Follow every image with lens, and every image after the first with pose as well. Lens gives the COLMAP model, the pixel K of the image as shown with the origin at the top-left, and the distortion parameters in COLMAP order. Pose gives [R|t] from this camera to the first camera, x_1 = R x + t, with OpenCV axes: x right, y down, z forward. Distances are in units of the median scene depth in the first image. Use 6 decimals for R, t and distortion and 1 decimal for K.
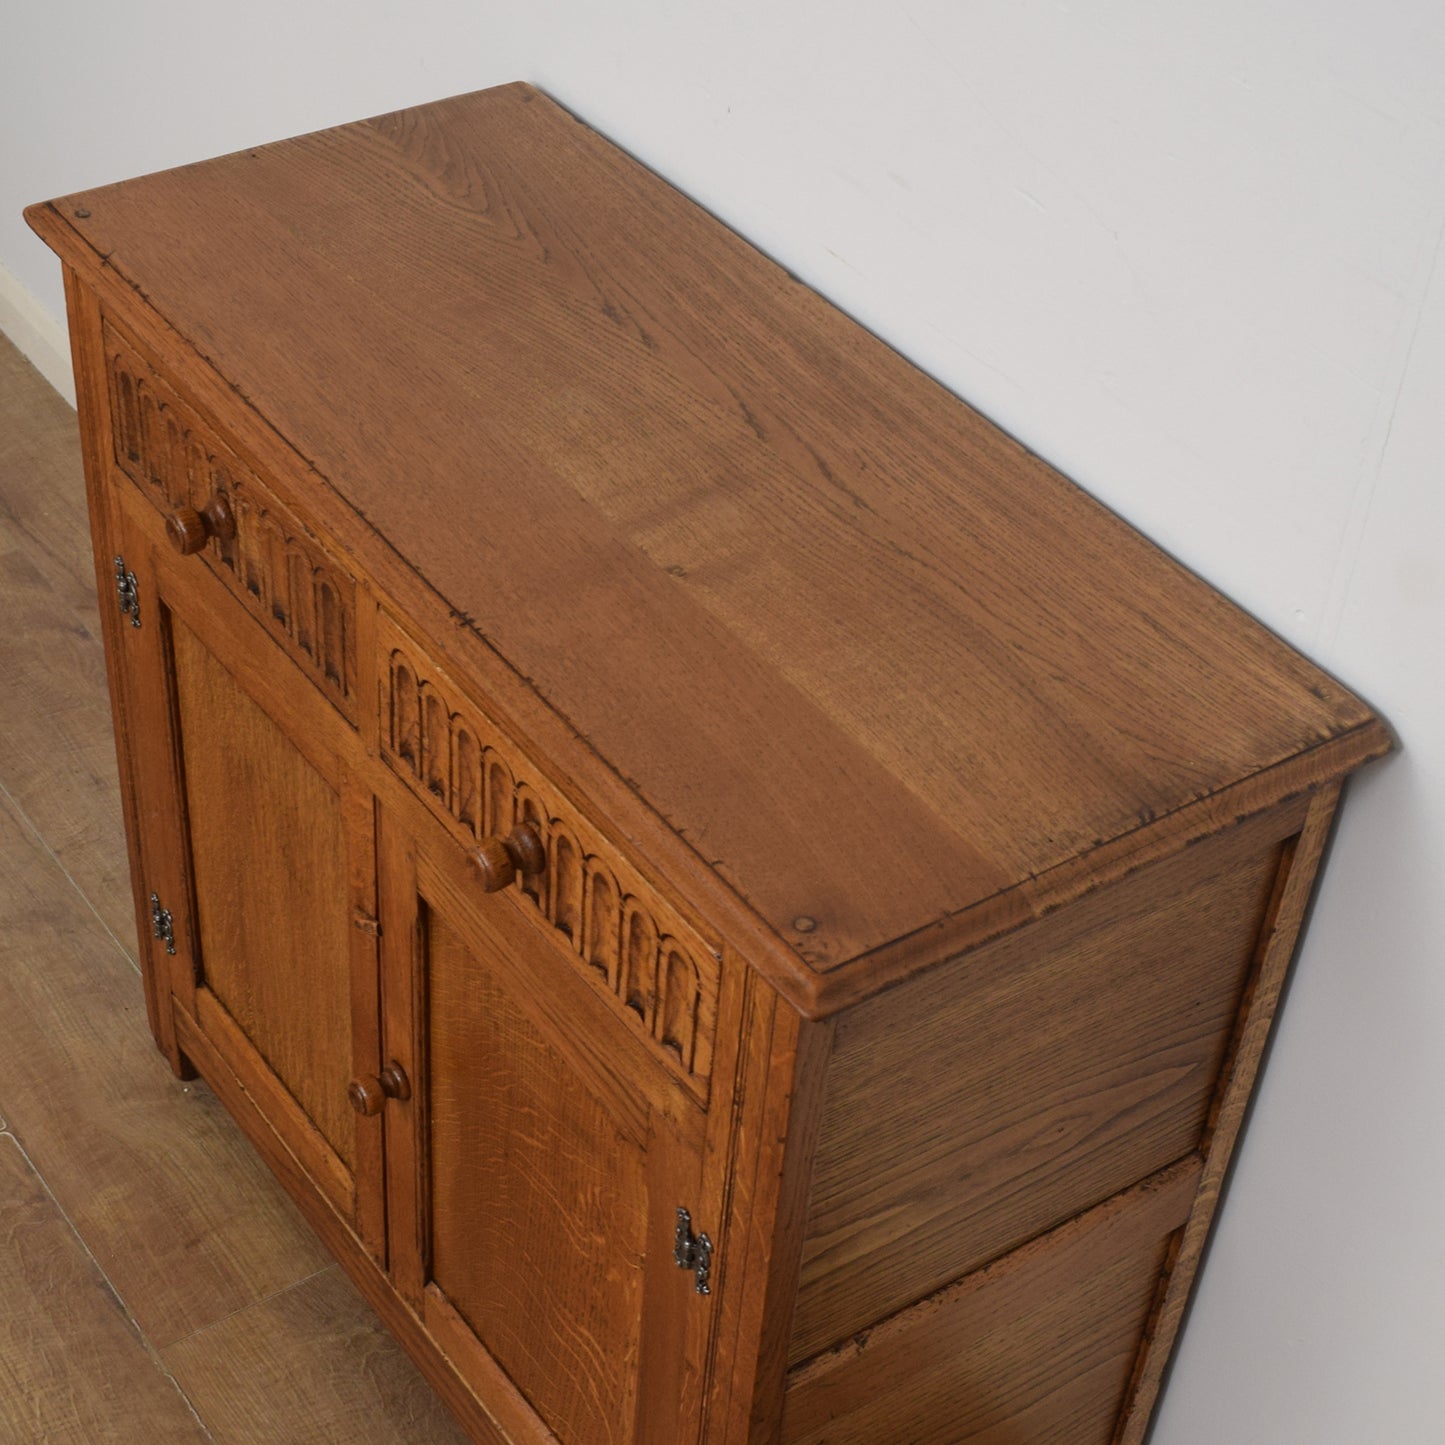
lens RADIAL K [[2492.0, 0, 722.5], [0, 2492.0, 876.1], [0, 0, 1]] dist [-0.080540, 0.000000]
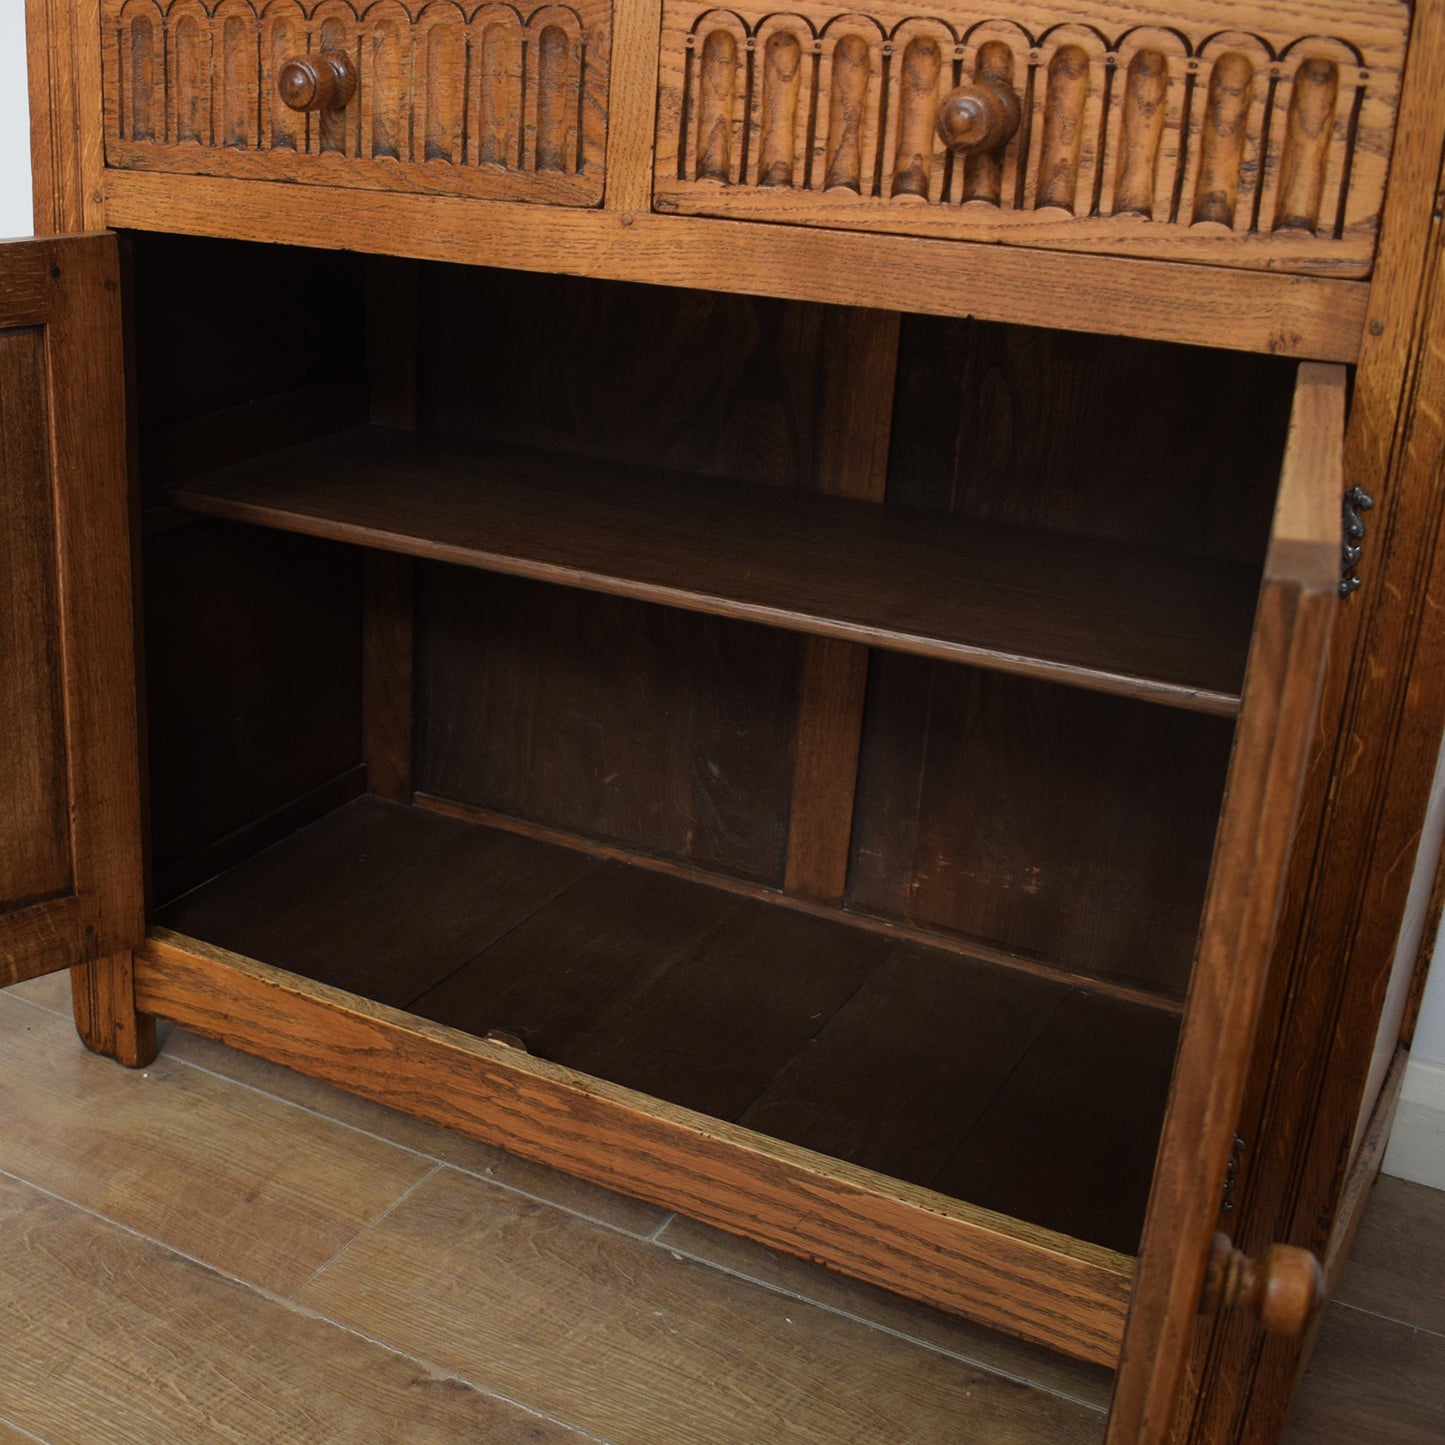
lens RADIAL K [[1902.3, 0, 411.8], [0, 1902.3, 709.6], [0, 0, 1]] dist [-0.090853, 0.000000]
pose [[0.933052, -0.177152, 0.313098, -0.454025], [0.276669, 0.909658, -0.309802, 0.287703], [-0.229930, 0.375686, 0.897771, 0.523883]]
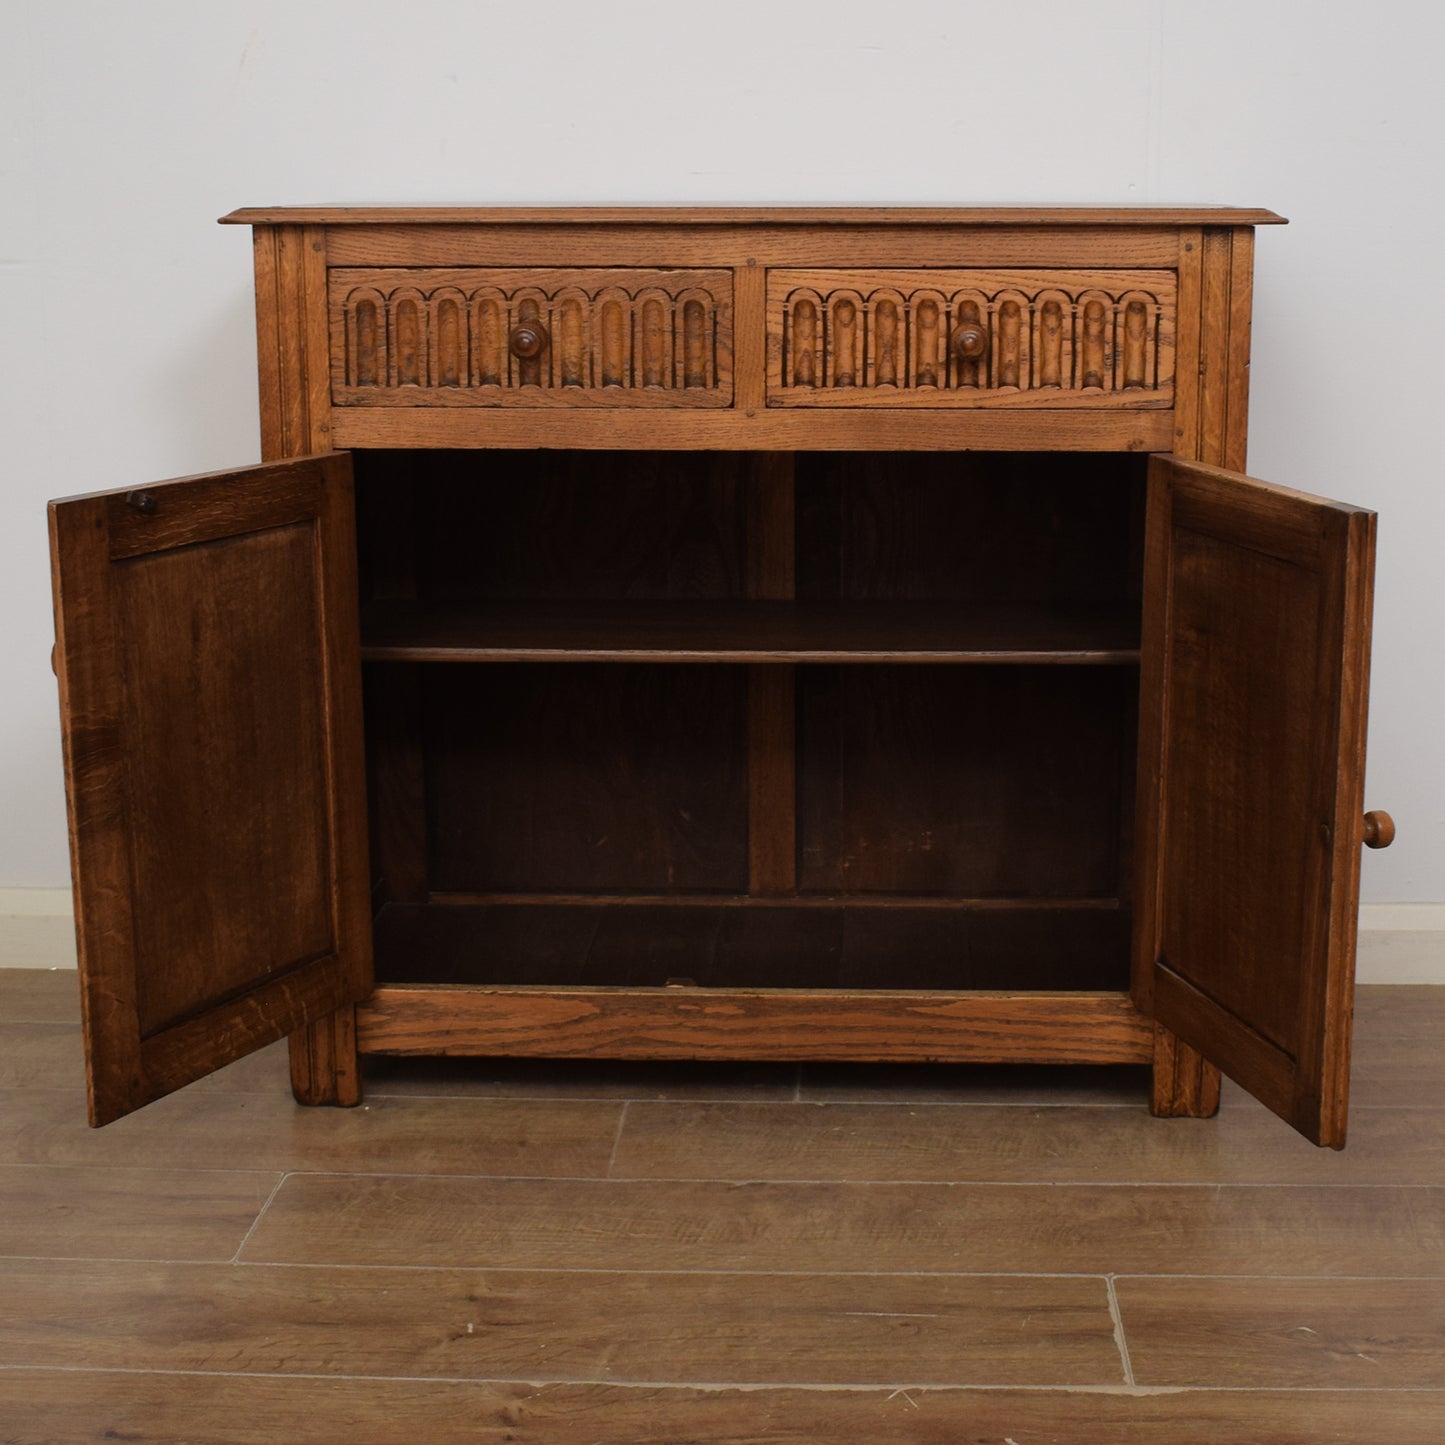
lens RADIAL K [[2316.7, 0, 768.1], [0, 2316.7, 711.6], [0, 0, 1]] dist [-0.096162, 0.000000]
pose [[0.614853, -0.236528, 0.752336, -1.181587], [0.563470, 0.799200, -0.209240, 0.369395], [-0.551776, 0.552571, 0.624667, 0.293259]]
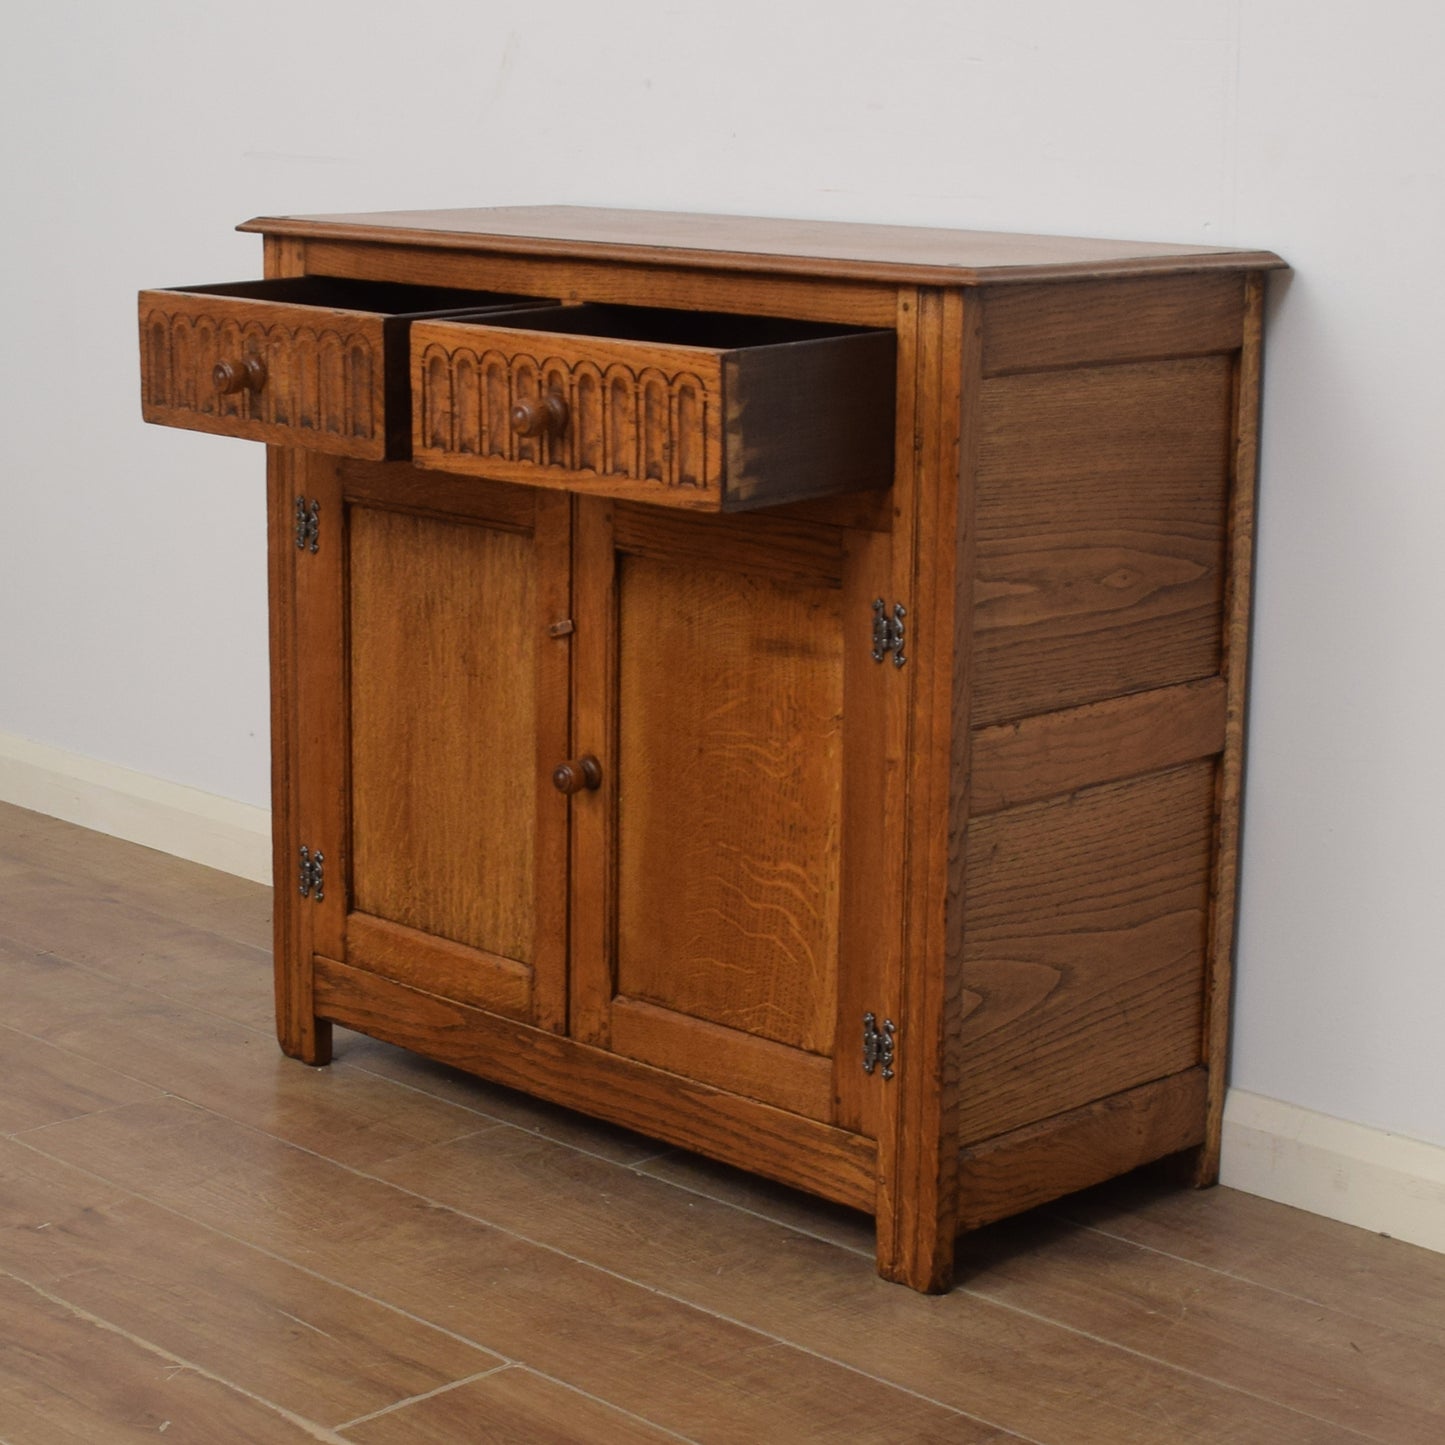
lens RADIAL K [[3020.1, 0, 735.8], [0, 3020.1, 774.1], [0, 0, 1]] dist [-0.088531, 0.000000]
pose [[0.983184, -0.090735, 0.158479, -0.343023], [0.156175, 0.867556, -0.472182, 0.931054], [-0.094646, 0.488993, 0.867138, -0.366495]]
